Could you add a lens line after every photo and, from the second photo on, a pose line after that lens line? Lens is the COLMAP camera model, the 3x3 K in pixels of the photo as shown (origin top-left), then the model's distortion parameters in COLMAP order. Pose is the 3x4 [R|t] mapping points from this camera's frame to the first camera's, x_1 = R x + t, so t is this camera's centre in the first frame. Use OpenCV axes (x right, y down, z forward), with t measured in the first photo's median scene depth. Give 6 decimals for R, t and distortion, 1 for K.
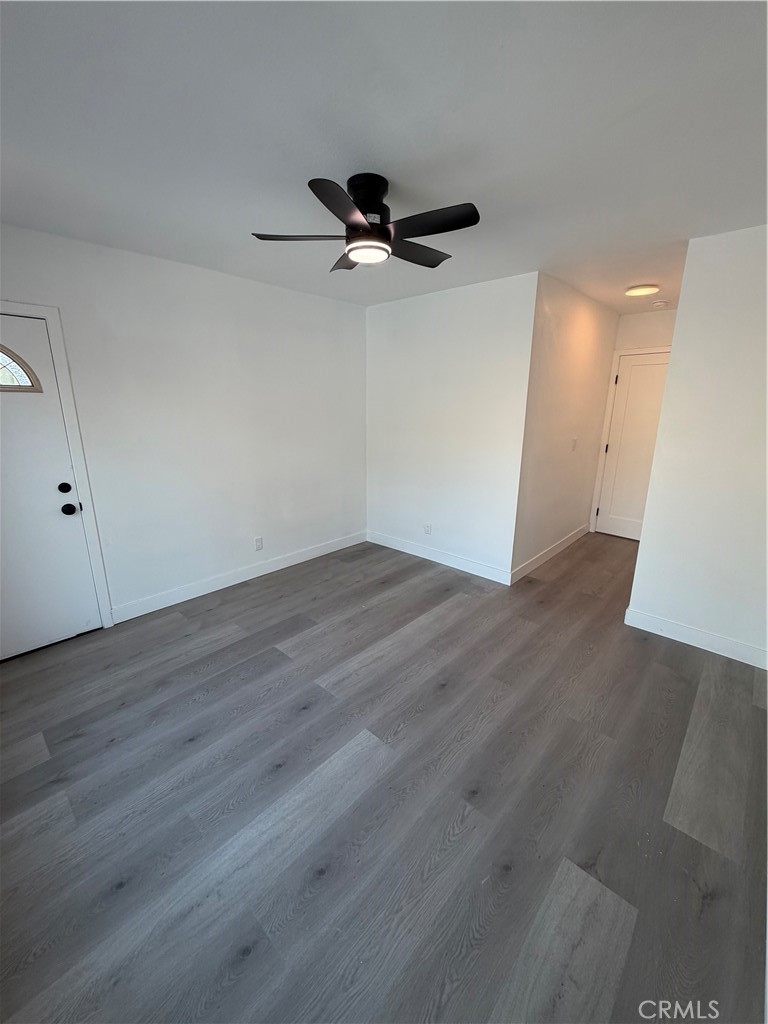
lens RADIAL K [[406.1, 0, 384.6], [0, 406.1, 509.7], [0, 0, 1]] dist [-0.001161, -0.000170]
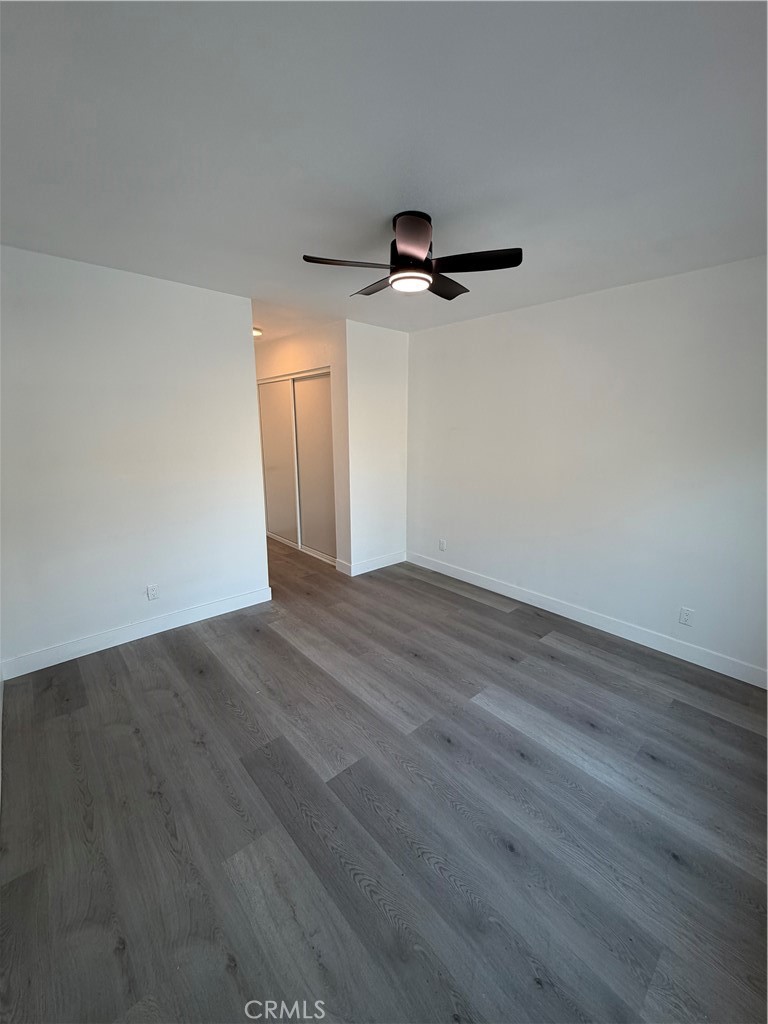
lens RADIAL K [[406.1, 0, 384.6], [0, 406.1, 509.7], [0, 0, 1]] dist [-0.001161, -0.000170]
pose [[0.099826, -0.208732, 0.972865, -0.933079], [0.251673, 0.951252, 0.178270, -0.211353], [-0.962650, 0.227048, 0.147492, 0.804799]]
